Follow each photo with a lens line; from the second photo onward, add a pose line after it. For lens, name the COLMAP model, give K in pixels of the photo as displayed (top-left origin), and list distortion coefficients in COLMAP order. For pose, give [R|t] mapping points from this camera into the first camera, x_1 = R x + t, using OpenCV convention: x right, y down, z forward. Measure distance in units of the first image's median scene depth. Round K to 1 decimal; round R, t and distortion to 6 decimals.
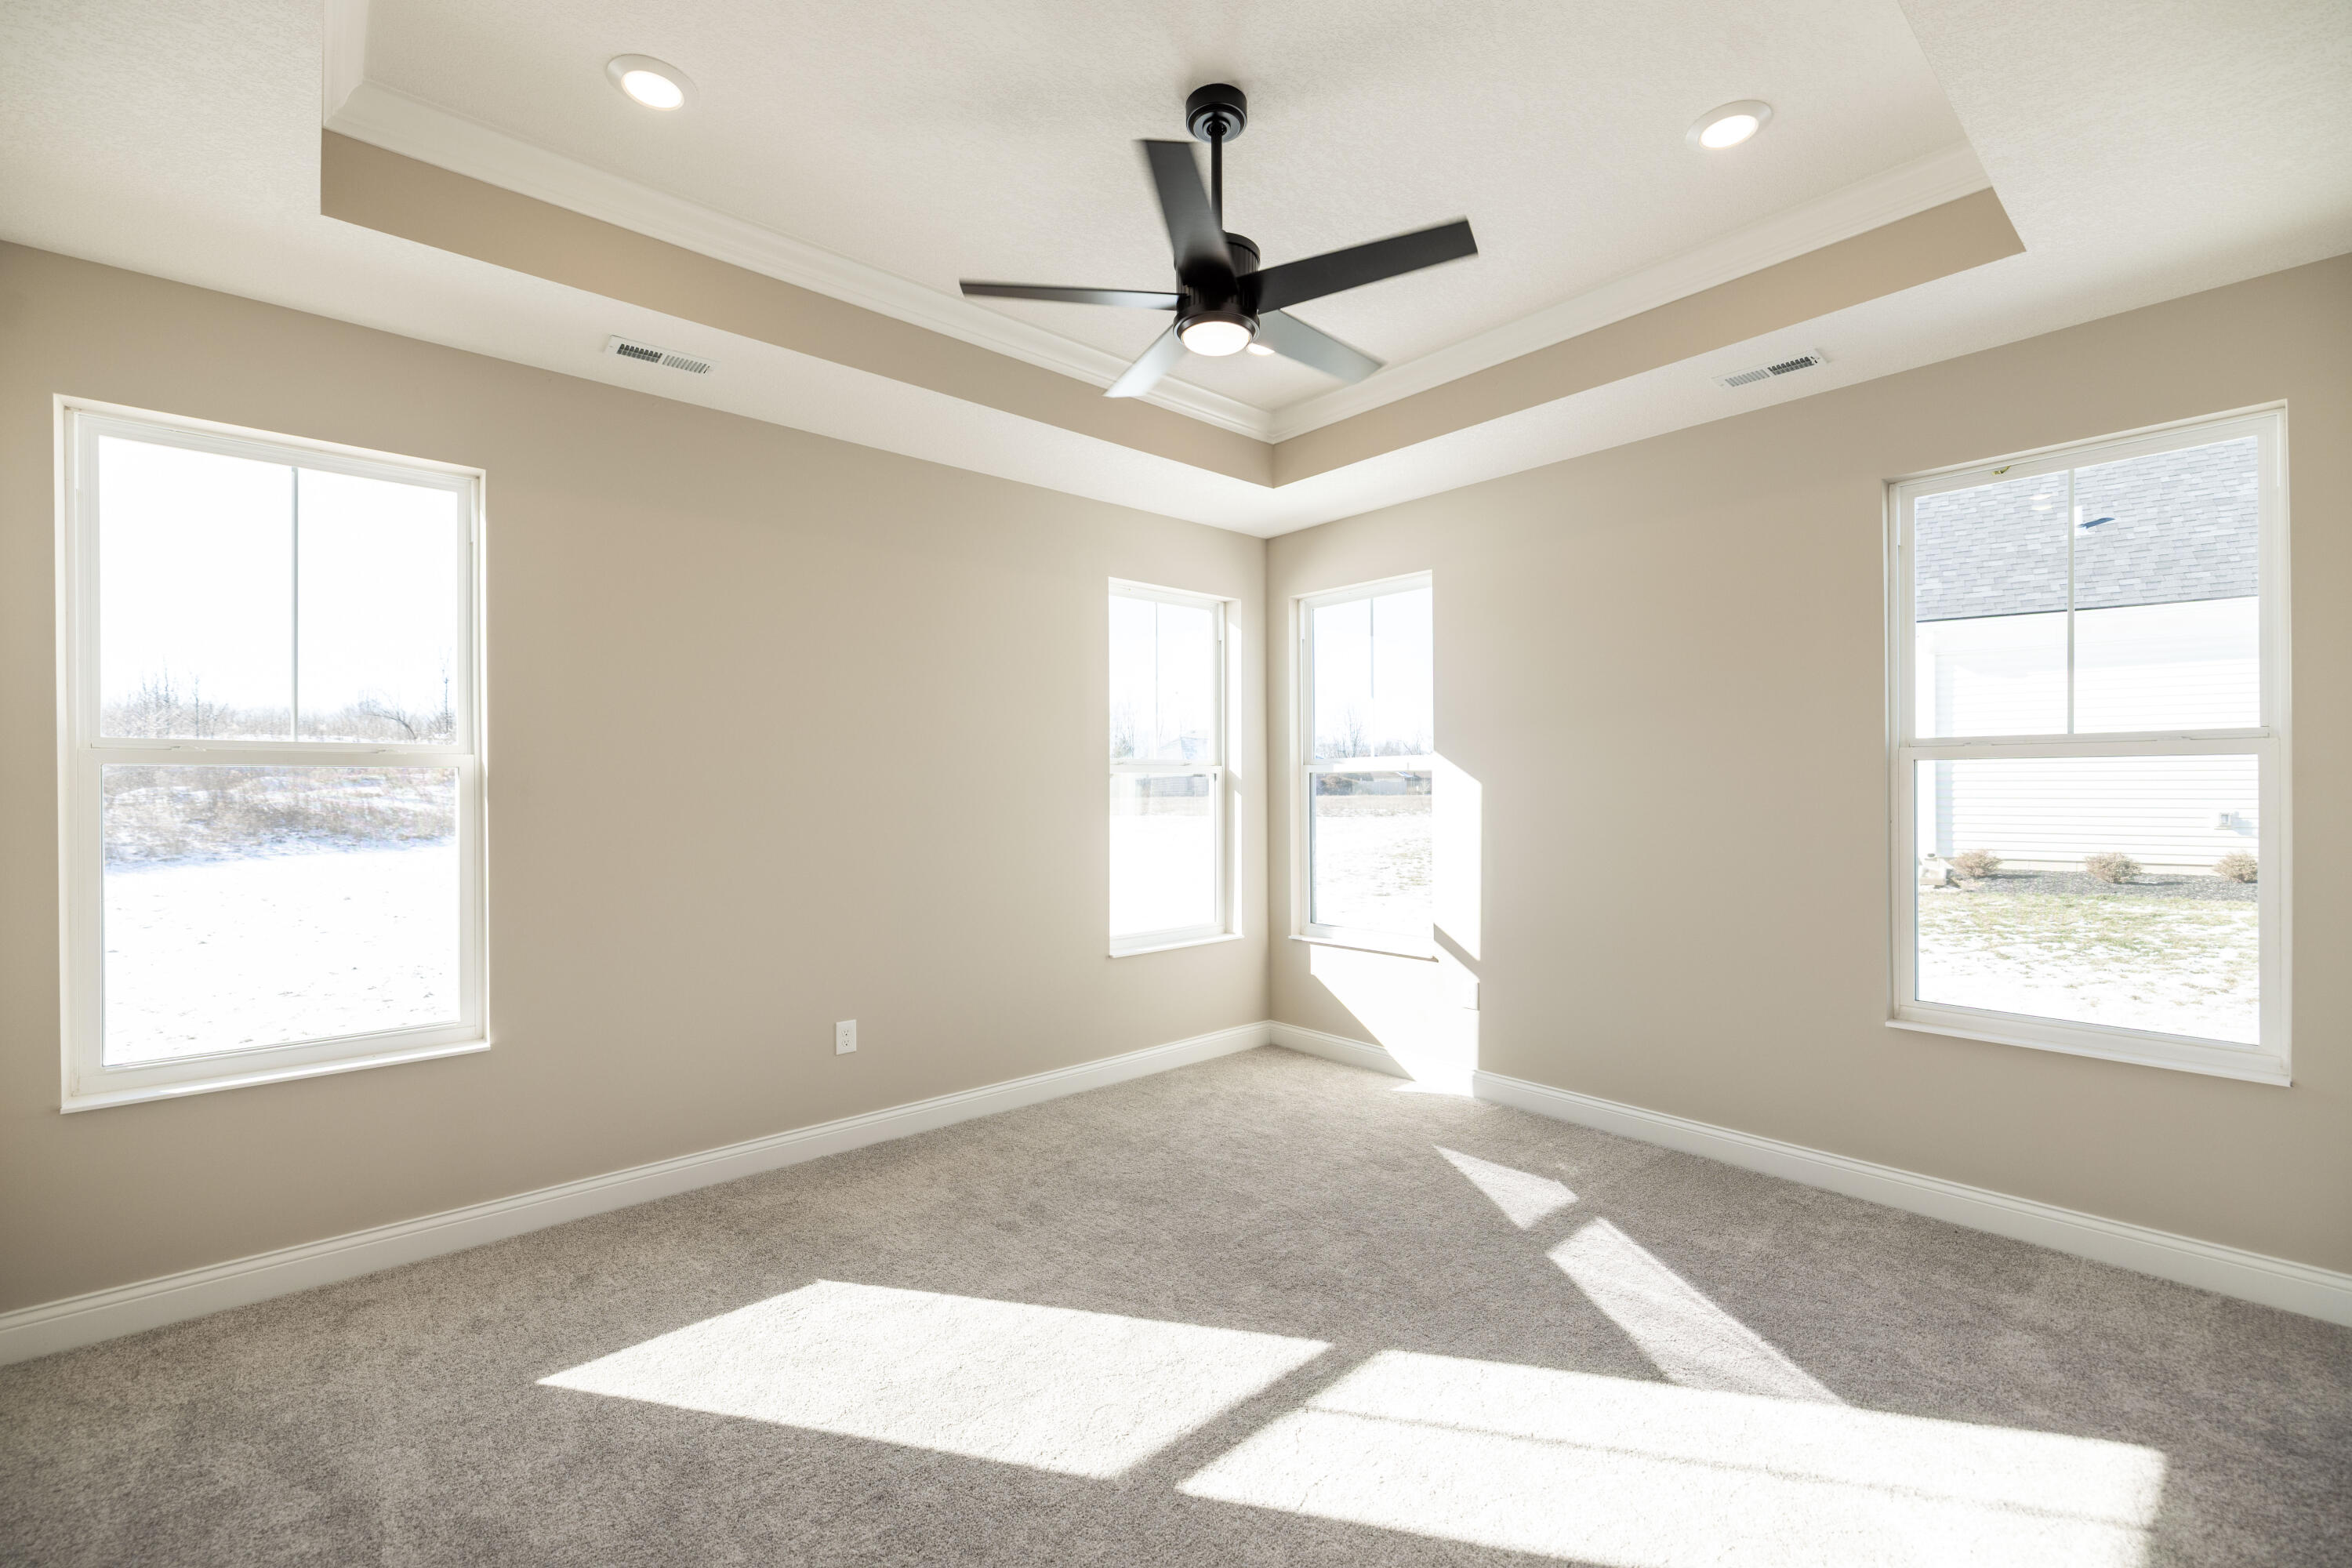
lens RADIAL K [[981.6, 0, 1174.6], [0, 981.6, 788.0], [0, 0, 1]] dist [0.002871, -0.000100]
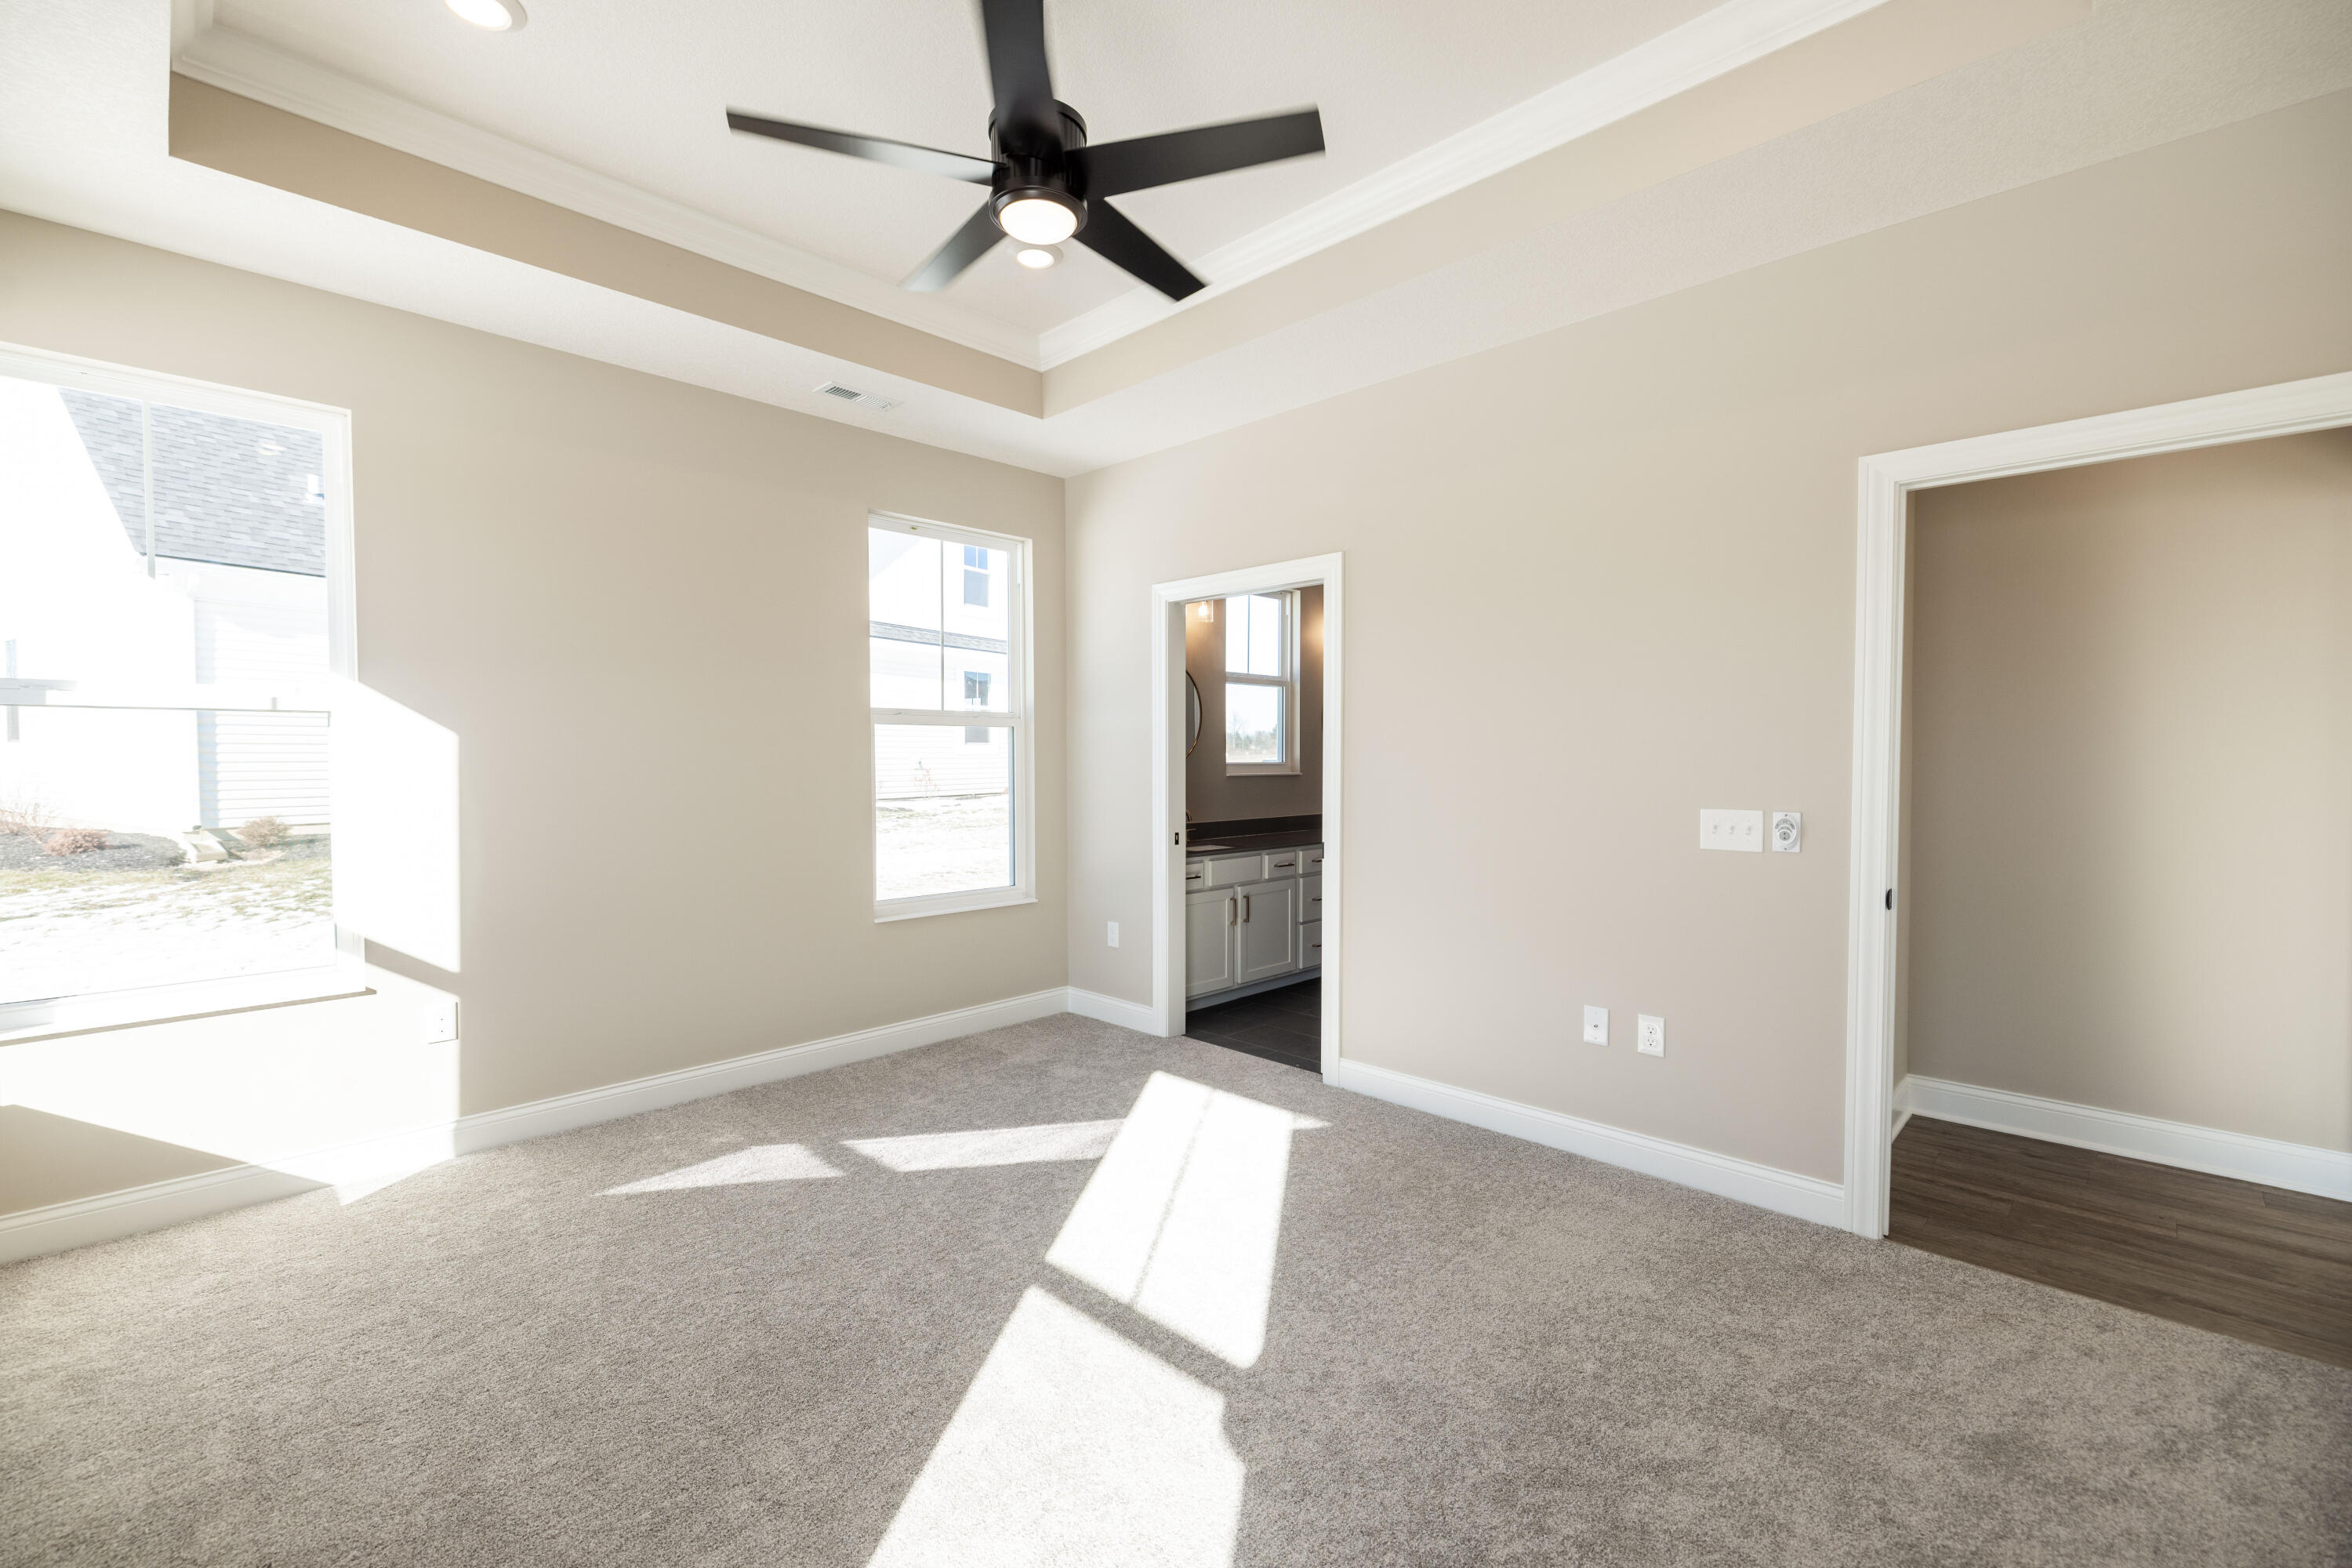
lens RADIAL K [[981.6, 0, 1174.6], [0, 981.6, 788.0], [0, 0, 1]] dist [0.002871, -0.000100]
pose [[-0.062927, -0.031798, 0.997511, -0.560938], [-0.000309, 0.999493, 0.031841, 0.015287], [-0.998018, 0.001695, -0.062905, 0.613440]]
